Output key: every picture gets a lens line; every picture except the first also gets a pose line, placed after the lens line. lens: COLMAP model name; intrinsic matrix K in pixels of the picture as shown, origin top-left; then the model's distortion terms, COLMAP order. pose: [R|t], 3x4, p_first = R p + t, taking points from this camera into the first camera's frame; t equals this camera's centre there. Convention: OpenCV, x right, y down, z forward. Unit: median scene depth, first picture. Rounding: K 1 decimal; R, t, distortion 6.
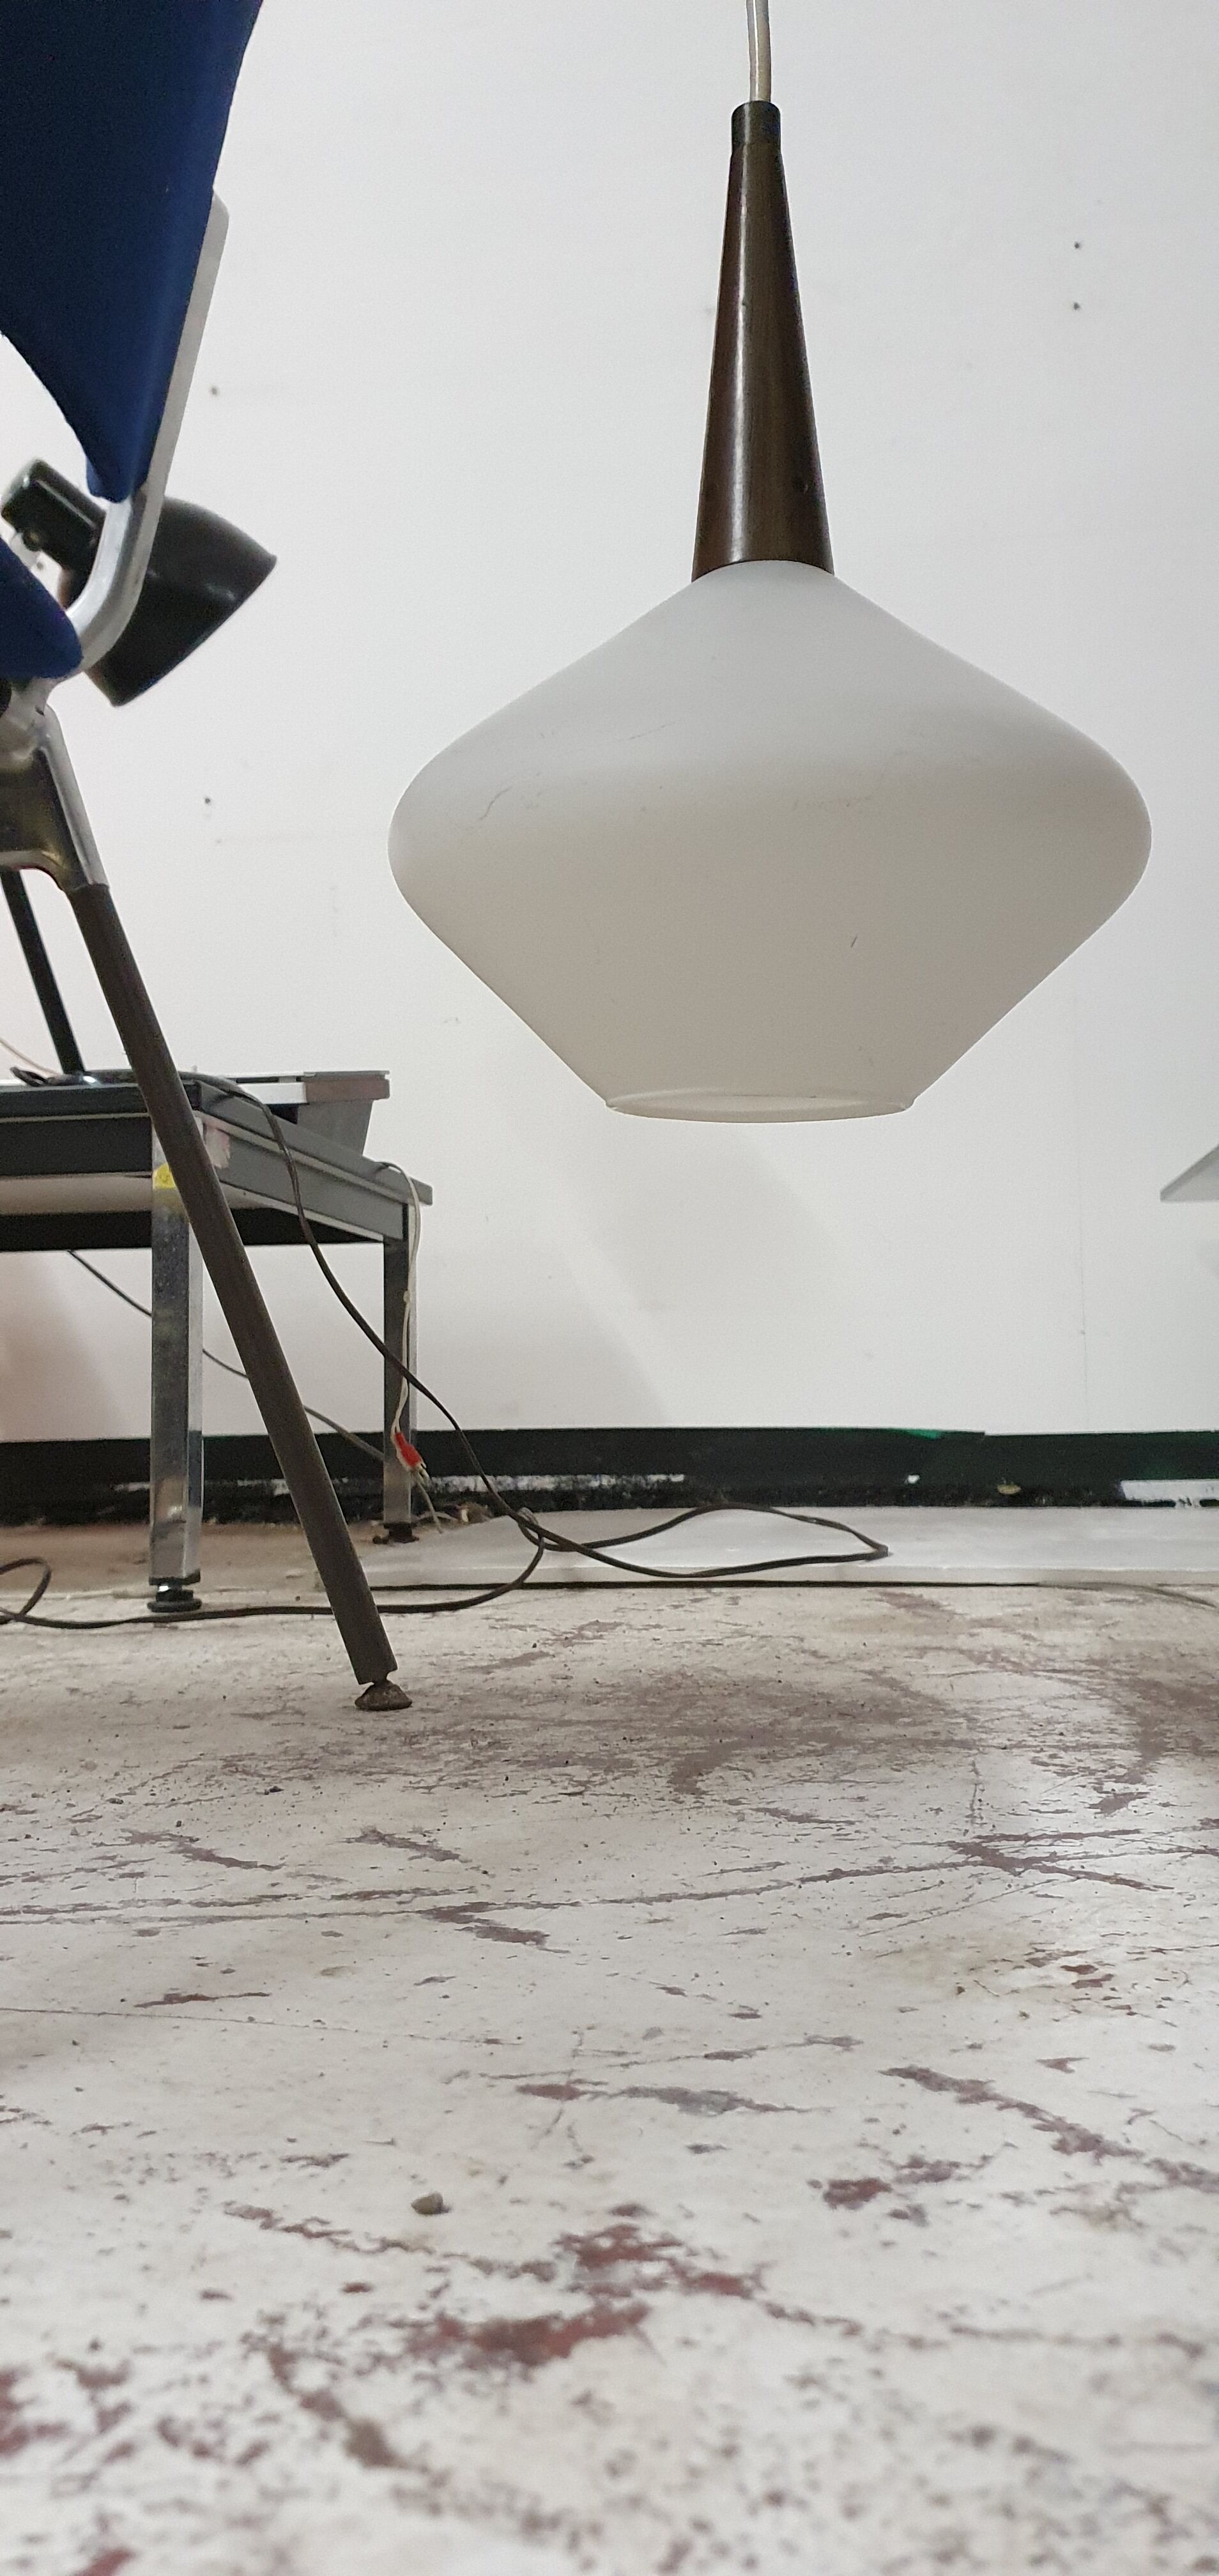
lens RADIAL K [[1989.6, 0, 592.2], [0, 1989.6, 1336.3], [0, 0, 1]] dist [-0.011516, 0.027058]
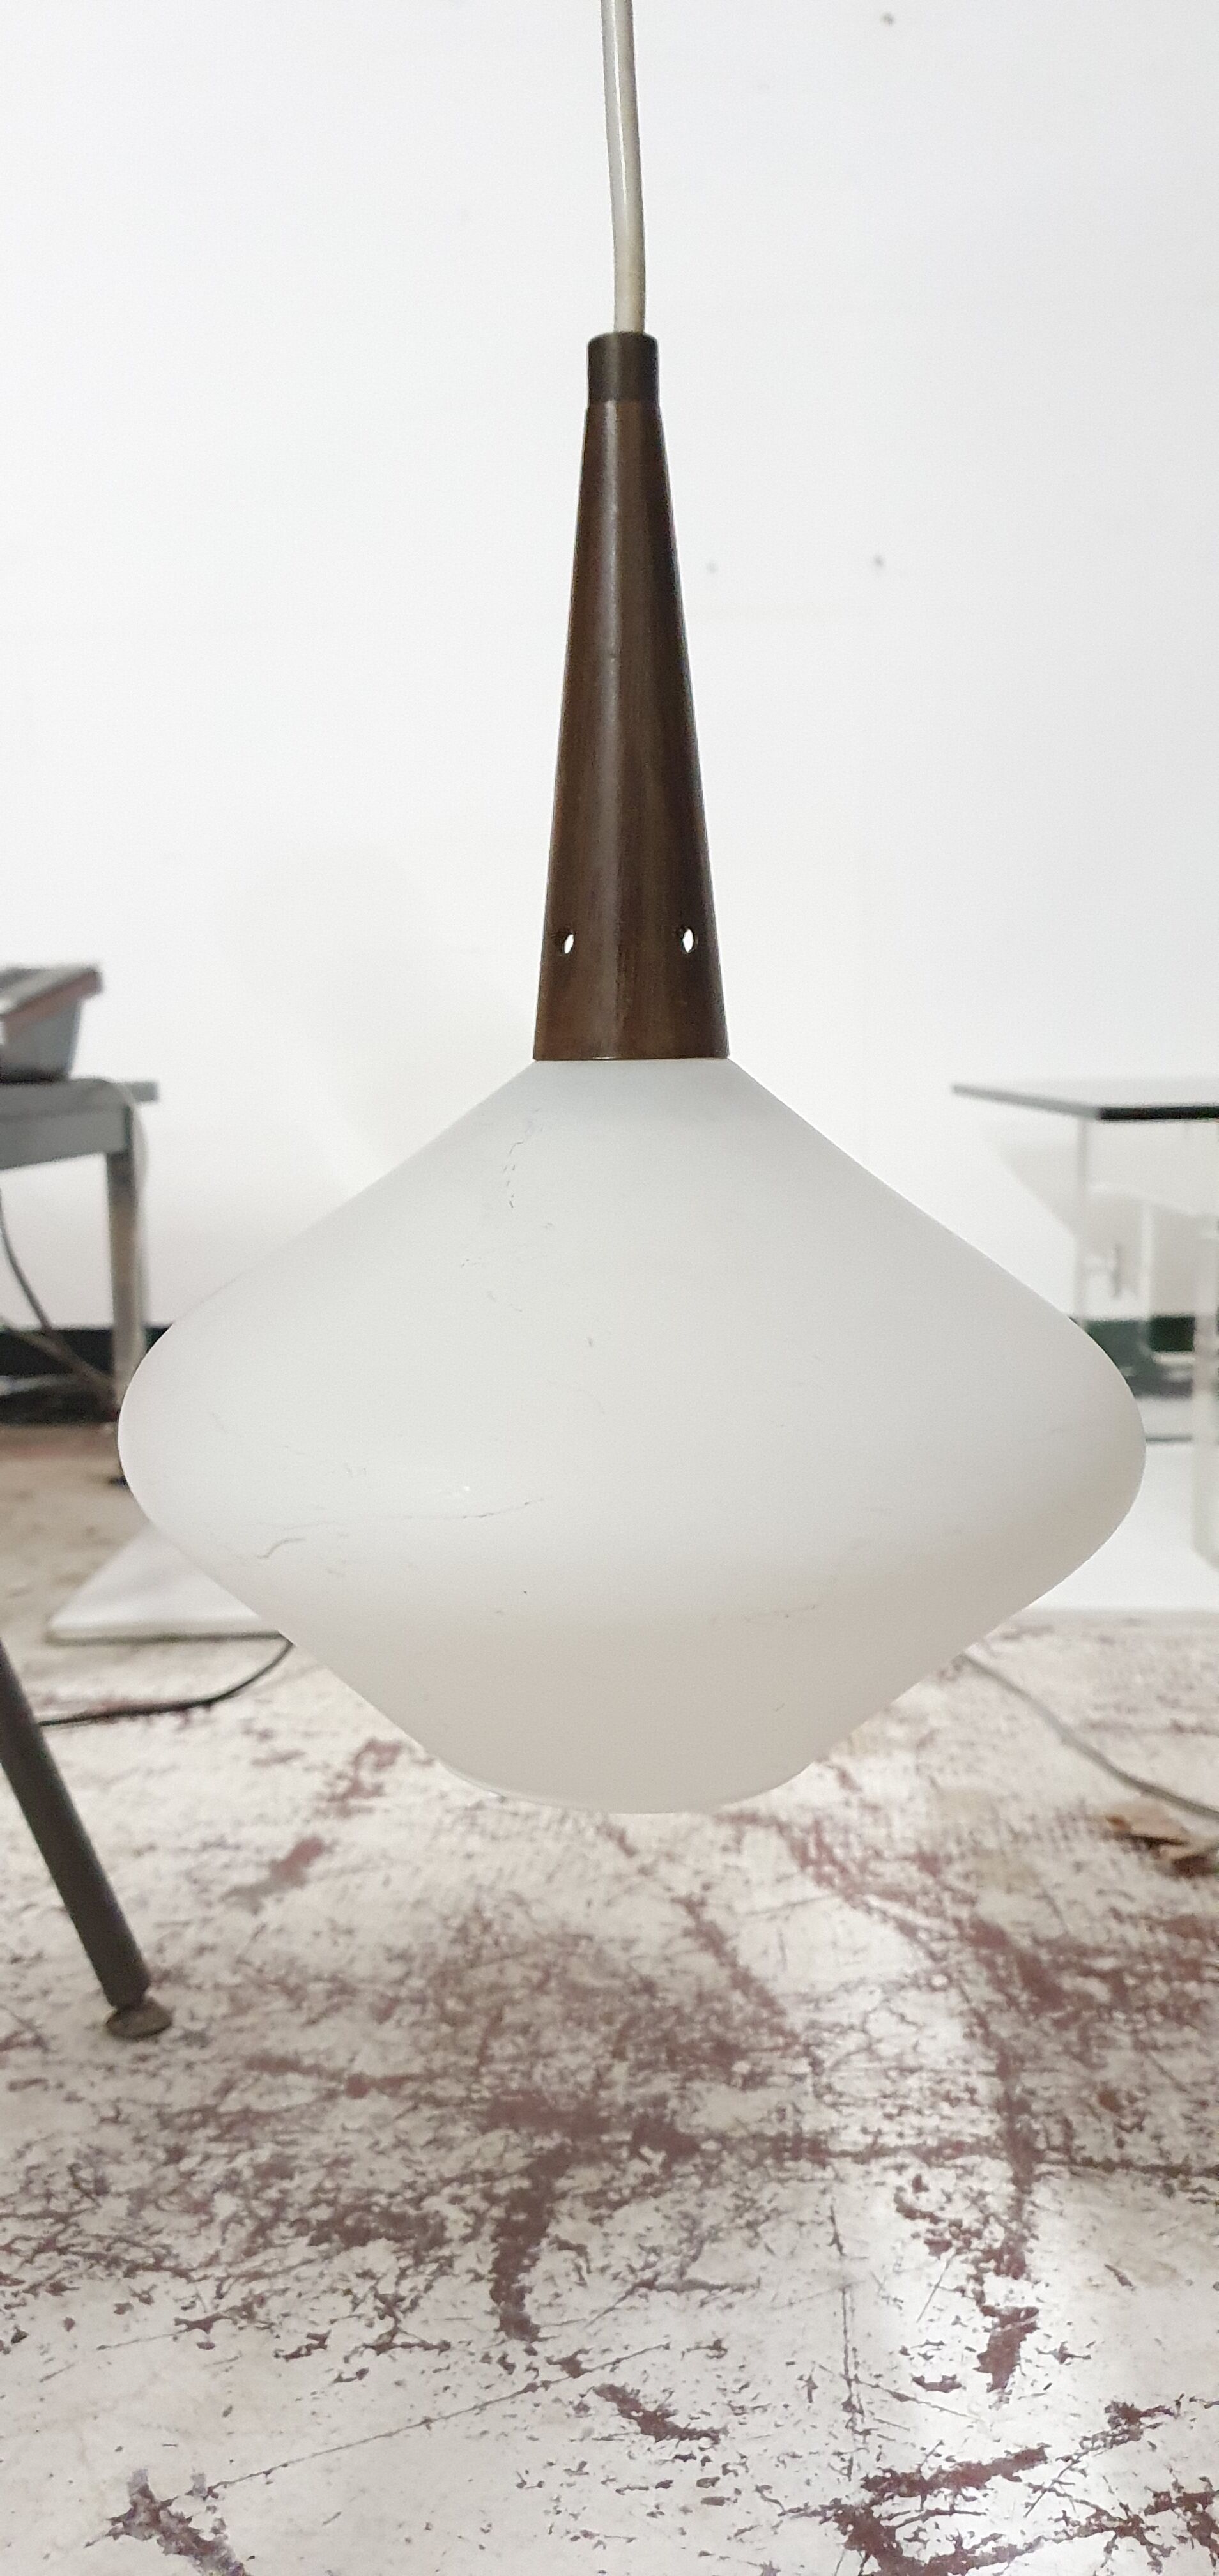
lens RADIAL K [[1989.6, 0, 613.6], [0, 1989.6, 1375.5], [0, 0, 1]] dist [-0.011516, 0.027058]
pose [[0.989846, -0.026995, 0.139555, -0.021224], [-0.001801, 0.979339, 0.202219, -0.396823], [-0.142131, -0.200417, 0.969346, 0.282218]]
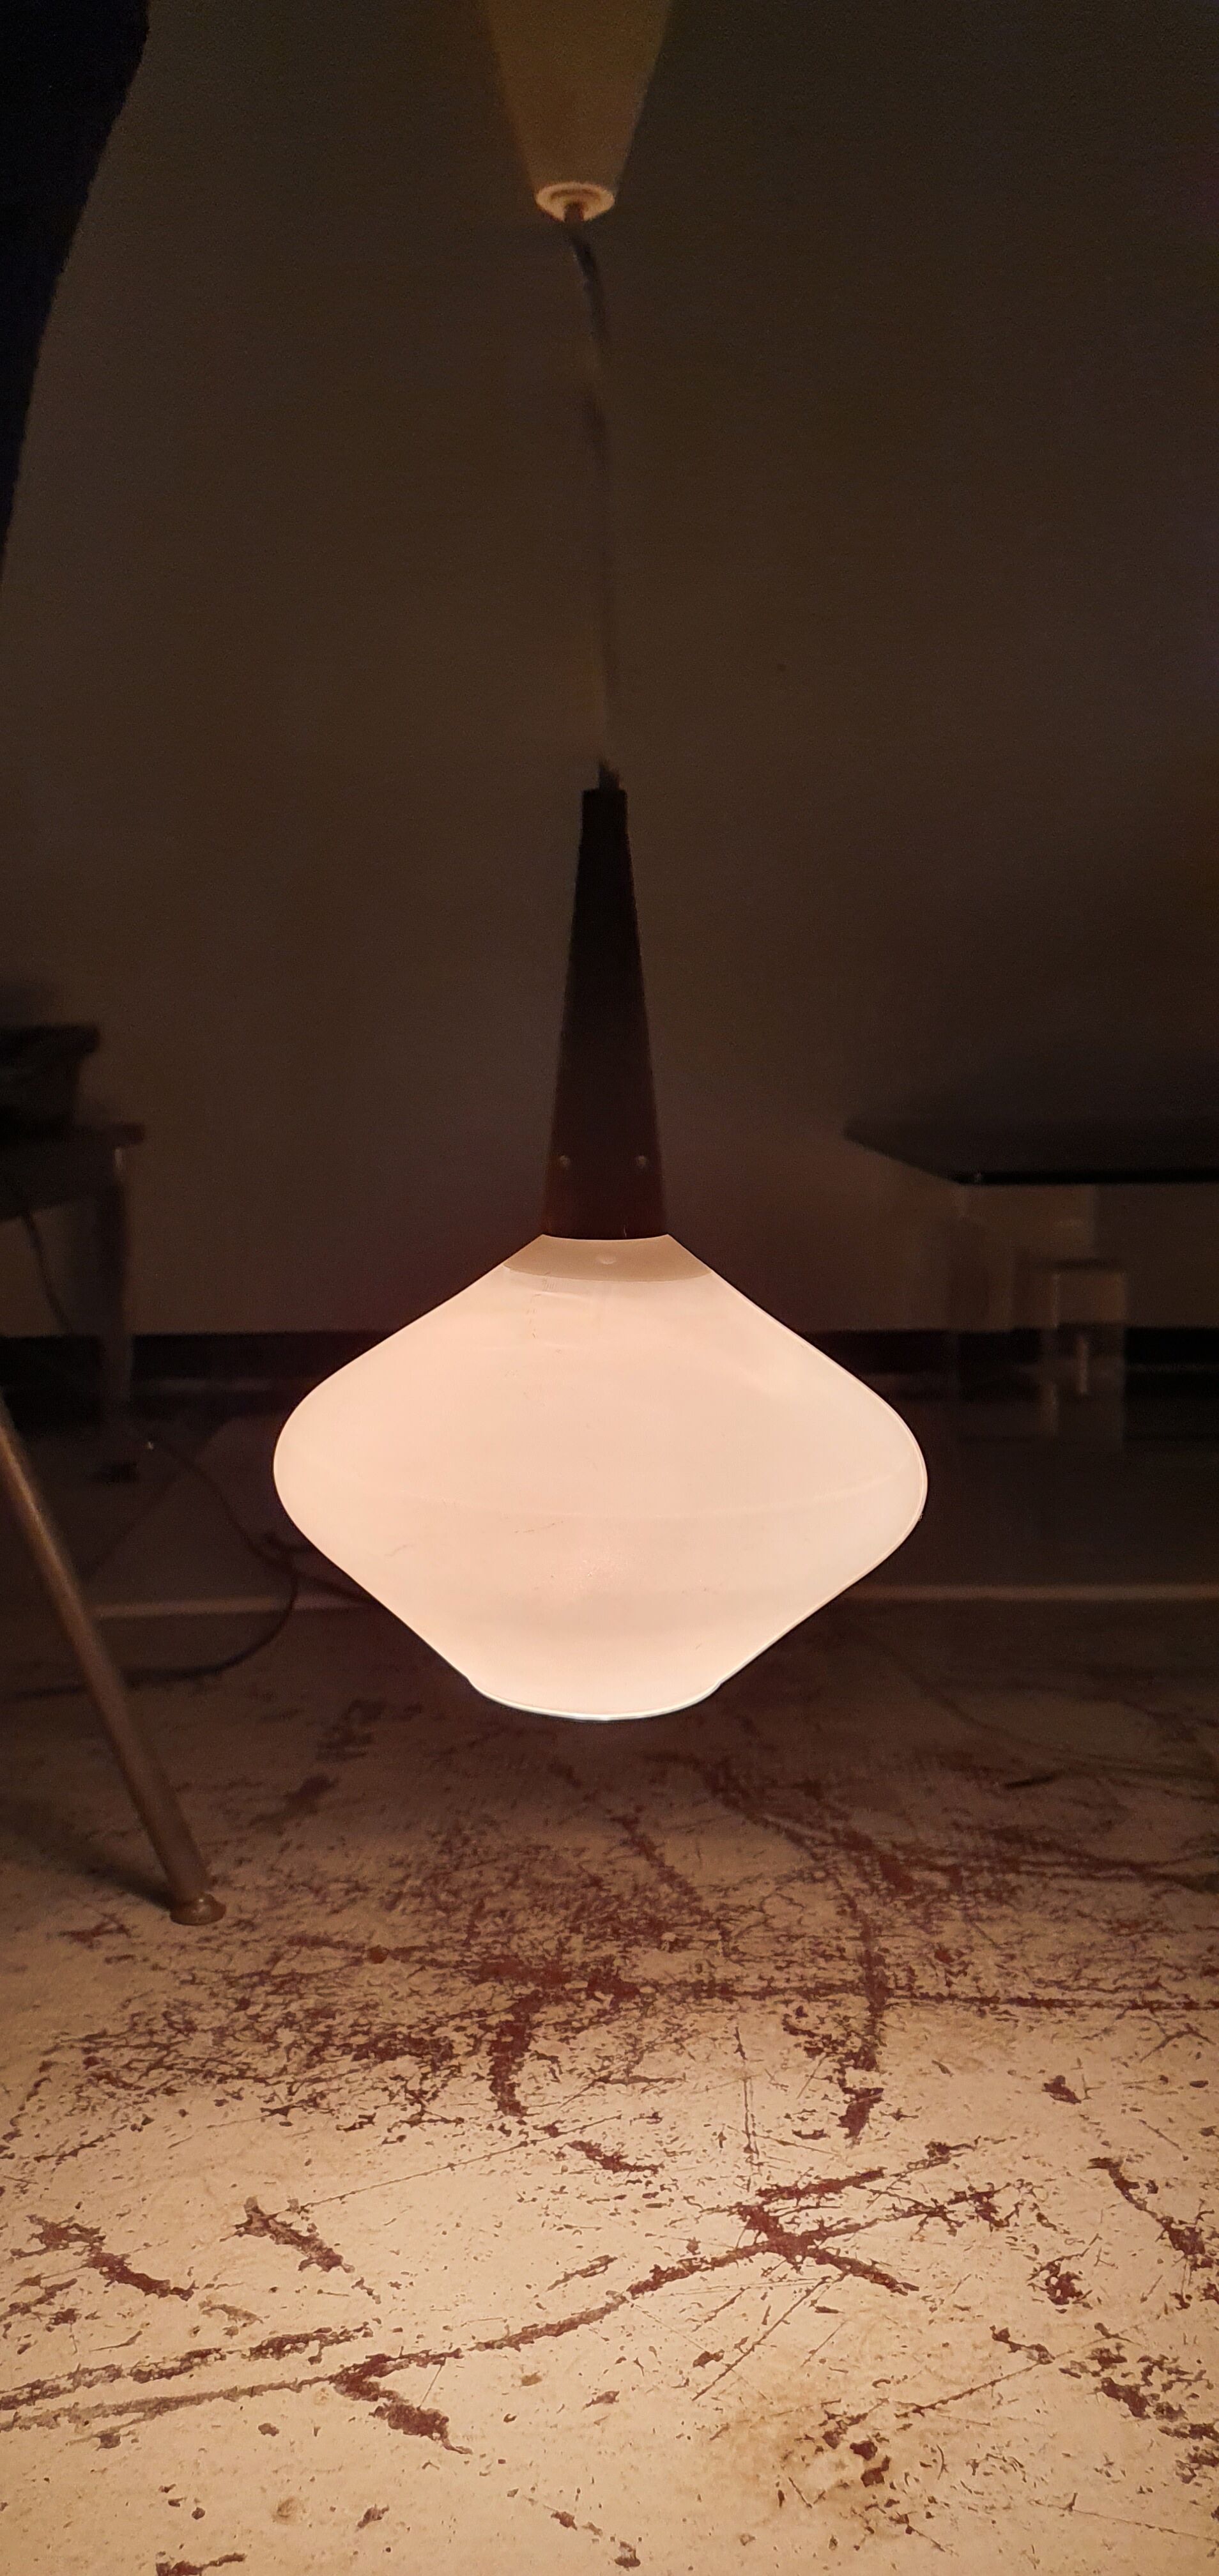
lens RADIAL K [[1989.6, 0, 623.3], [0, 1989.6, 1347.3], [0, 0, 1]] dist [-0.011516, 0.027058]
pose [[0.981440, -0.025164, 0.190112, -0.114636], [-0.013064, 0.980277, 0.197195, -0.519728], [-0.191325, -0.196019, 0.961754, -0.079049]]
